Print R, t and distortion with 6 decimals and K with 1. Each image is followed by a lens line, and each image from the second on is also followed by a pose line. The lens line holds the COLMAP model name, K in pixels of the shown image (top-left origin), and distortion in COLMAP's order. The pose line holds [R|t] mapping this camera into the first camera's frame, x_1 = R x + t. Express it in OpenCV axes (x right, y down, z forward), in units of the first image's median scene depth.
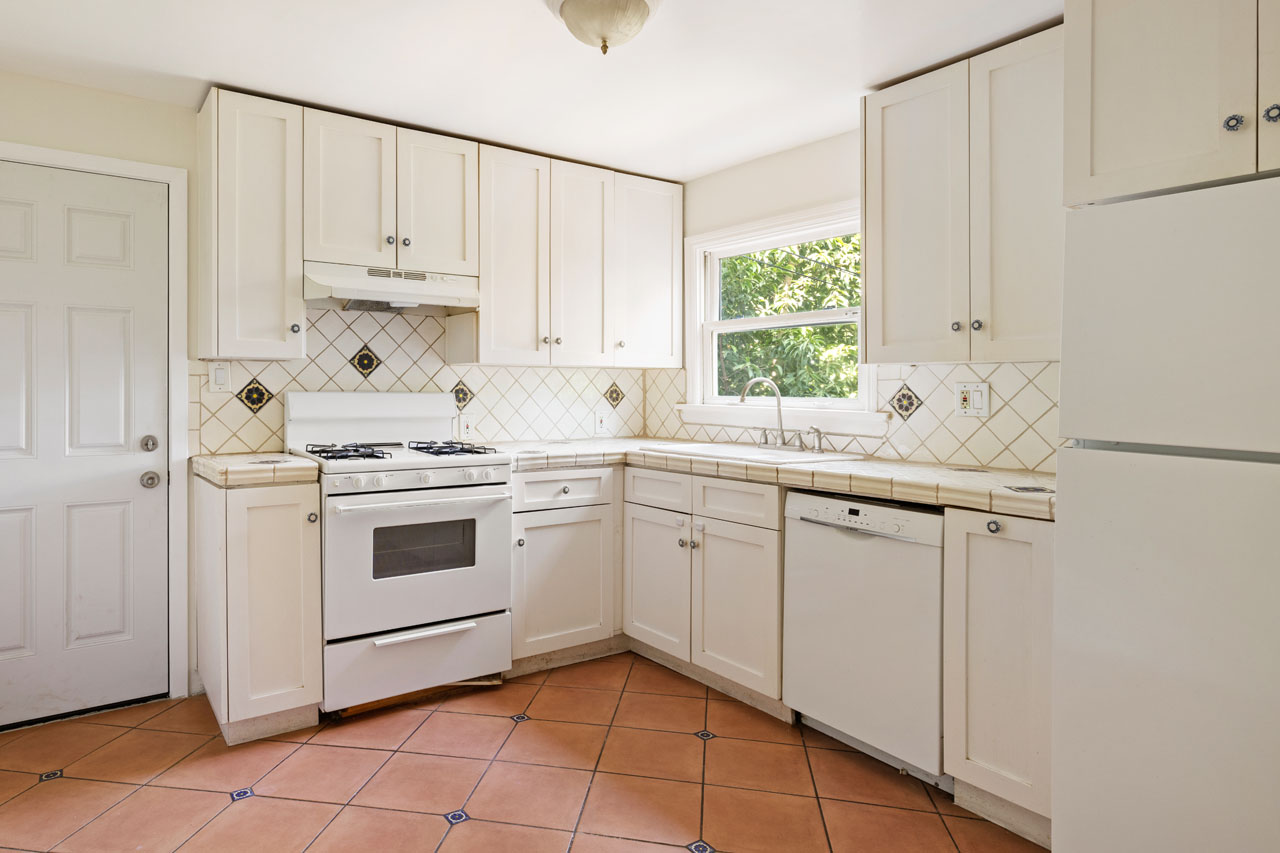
lens RADIAL K [[769.8, 0, 643.6], [0, 769.8, 385.8], [0, 0, 1]] dist [0.004803, 0.002122]
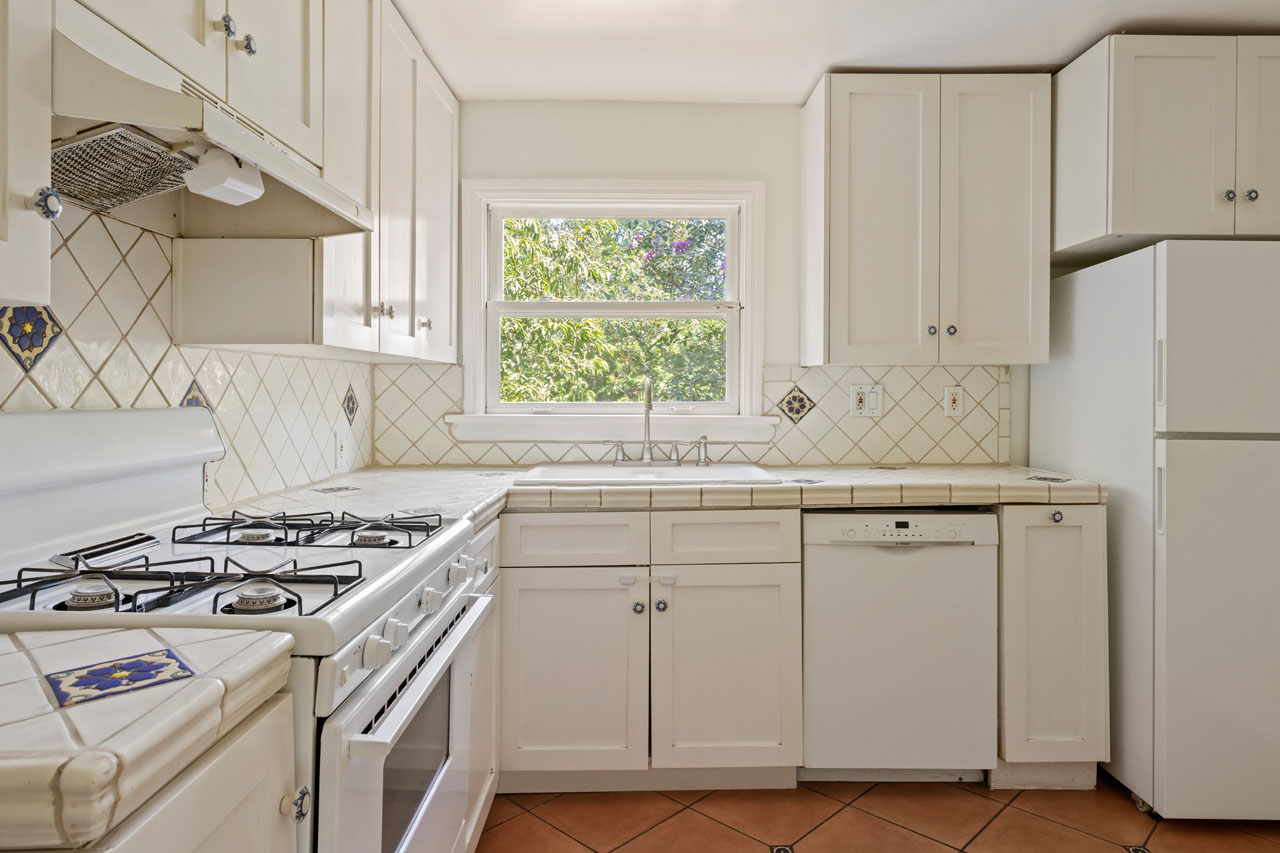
lens RADIAL K [[737.8, 0, 648.0], [0, 737.8, 390.0], [0, 0, 1]] dist [0.008295, -0.001885]
pose [[0.583099, -0.006908, 0.812372, -0.520719], [0.003252, 0.999976, 0.006169, -0.003509], [-0.812395, -0.000955, 0.583107, 0.612700]]
